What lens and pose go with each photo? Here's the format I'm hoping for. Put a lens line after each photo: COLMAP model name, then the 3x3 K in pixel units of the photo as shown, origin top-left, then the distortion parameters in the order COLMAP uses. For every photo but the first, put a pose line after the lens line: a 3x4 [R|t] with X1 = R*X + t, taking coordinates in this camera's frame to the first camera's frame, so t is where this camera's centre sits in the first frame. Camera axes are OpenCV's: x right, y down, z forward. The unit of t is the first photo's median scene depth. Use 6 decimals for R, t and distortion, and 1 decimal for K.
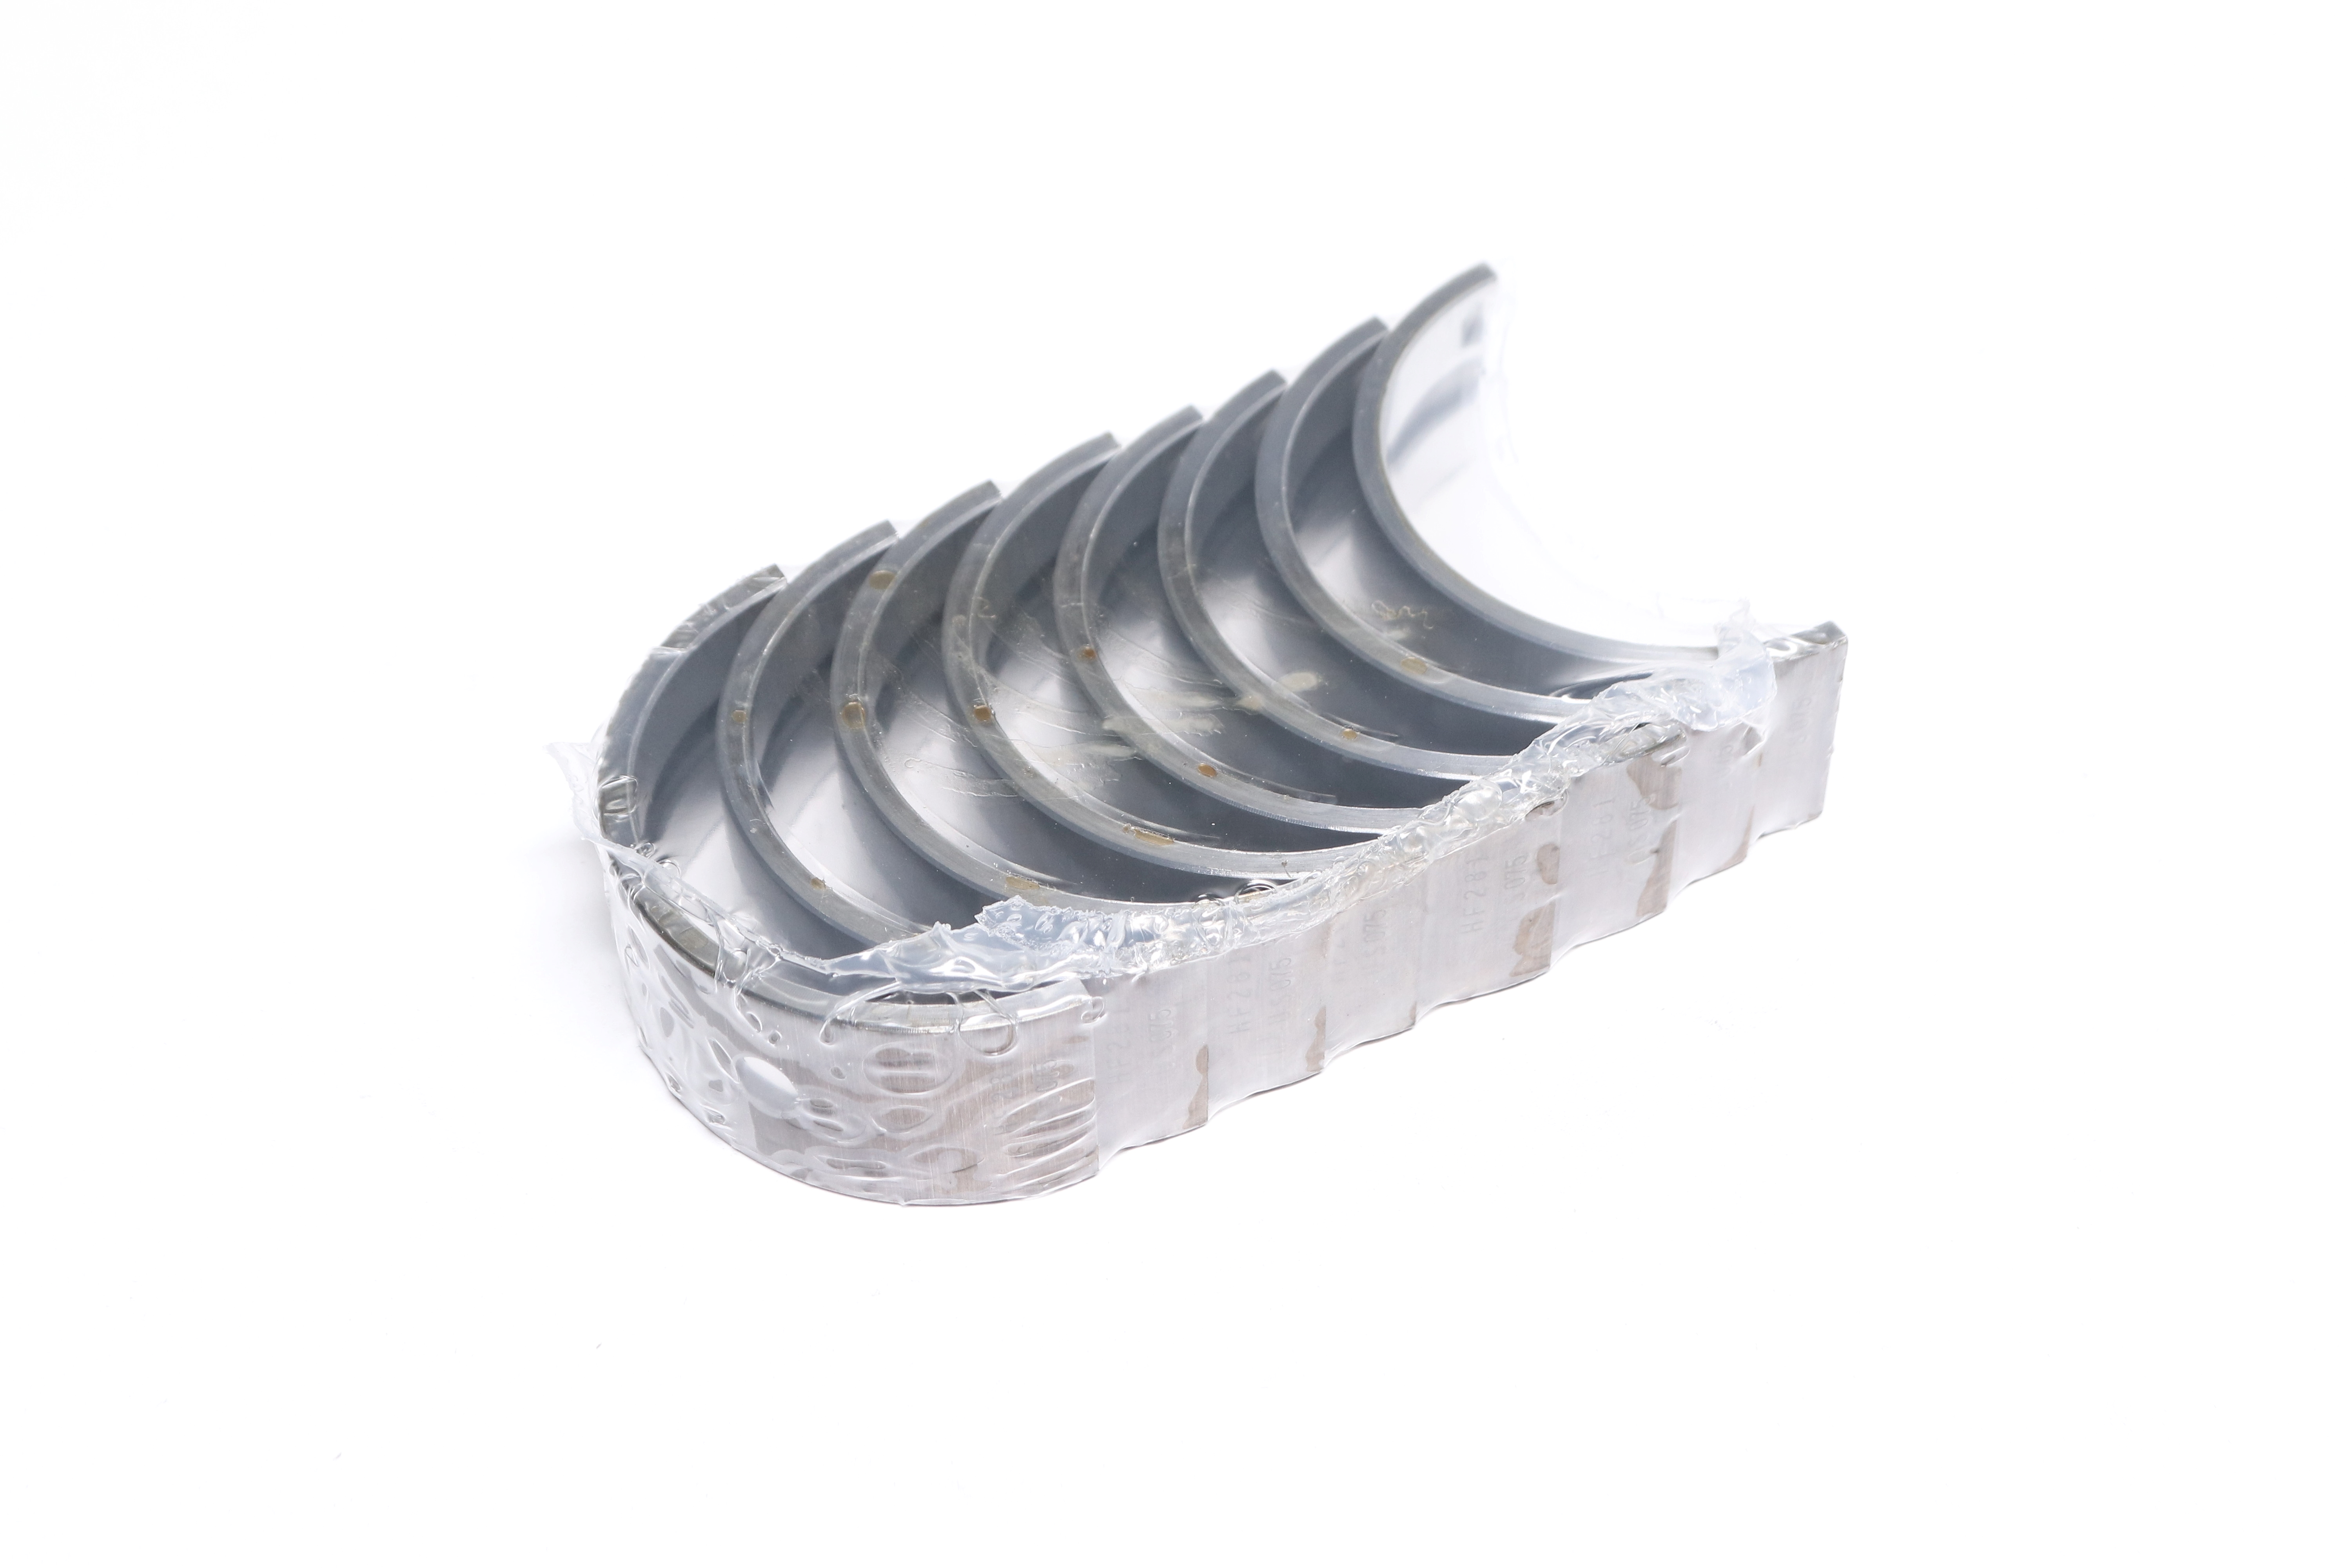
lens RADIAL K [[4686.2, 0, 1175.1], [0, 4686.2, 779.7], [0, 0, 1]] dist [0.090165, 0.000000]
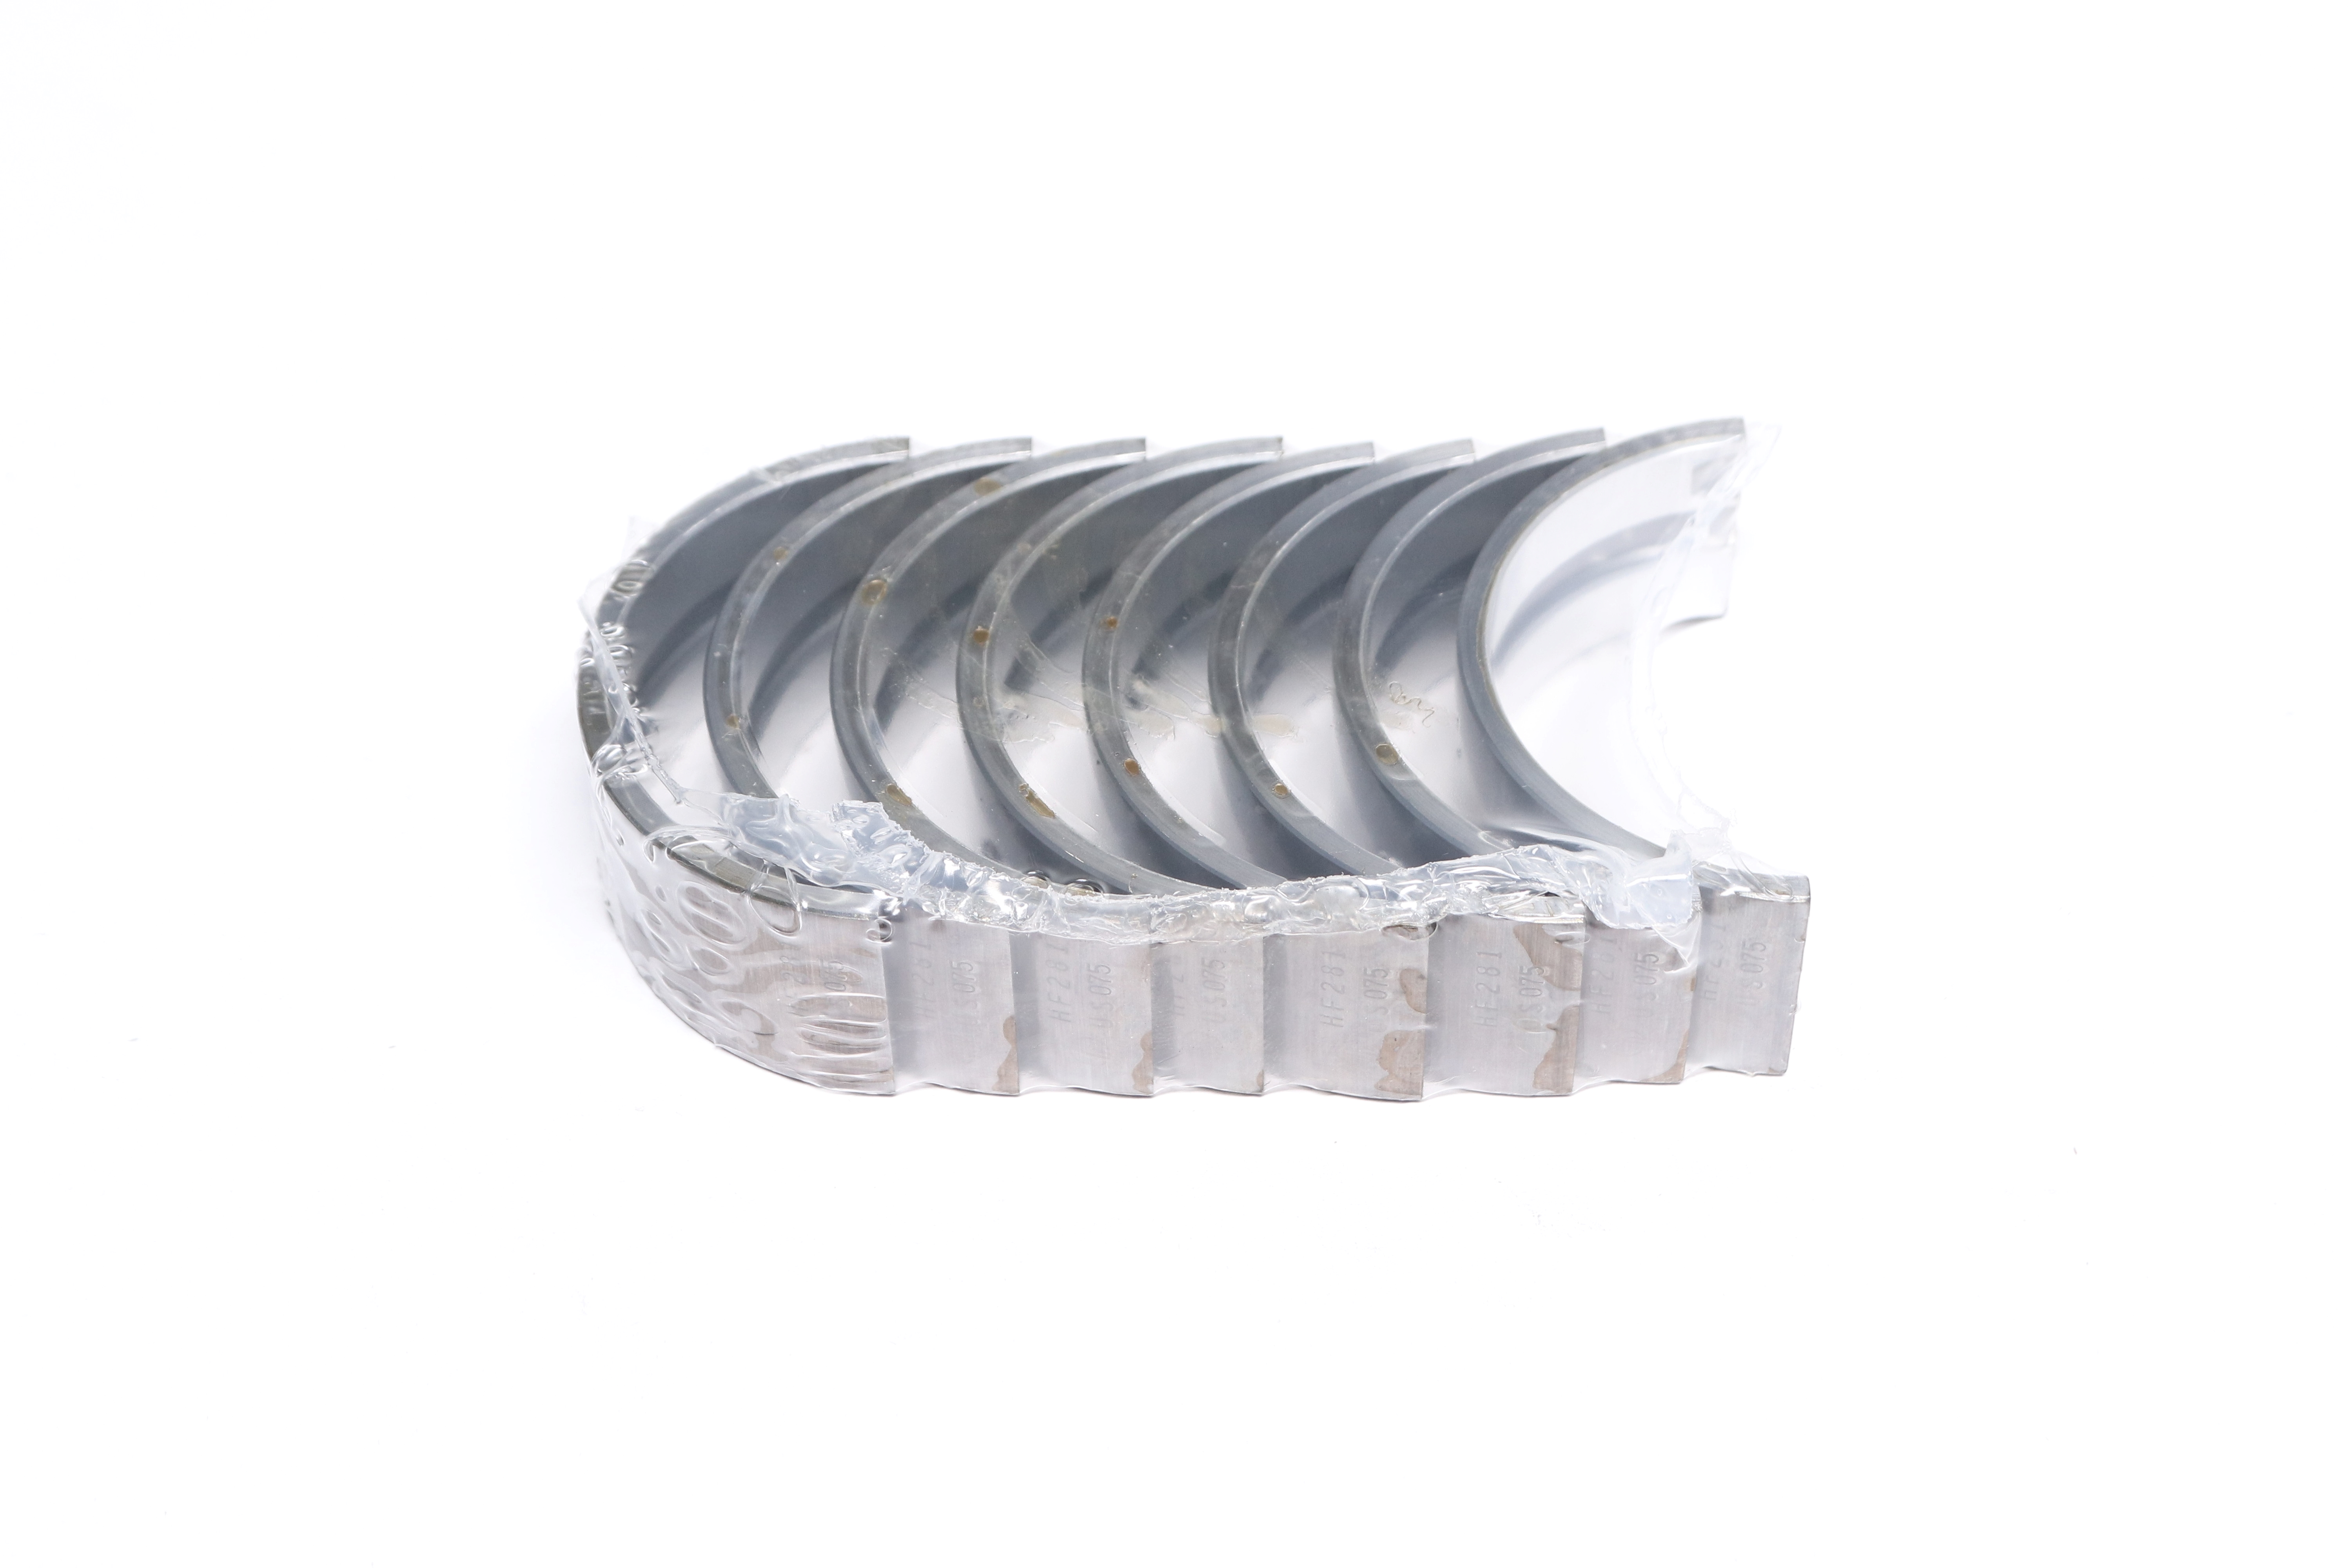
lens RADIAL K [[4686.2, 0, 1175.2], [0, 4686.2, 787.7], [0, 0, 1]] dist [0.090165, 0.000000]
pose [[0.840876, 0.368837, -0.396089, 0.411787], [-0.367282, 0.926404, 0.082945, -0.084147], [0.397532, 0.075730, 0.914458, 0.089462]]
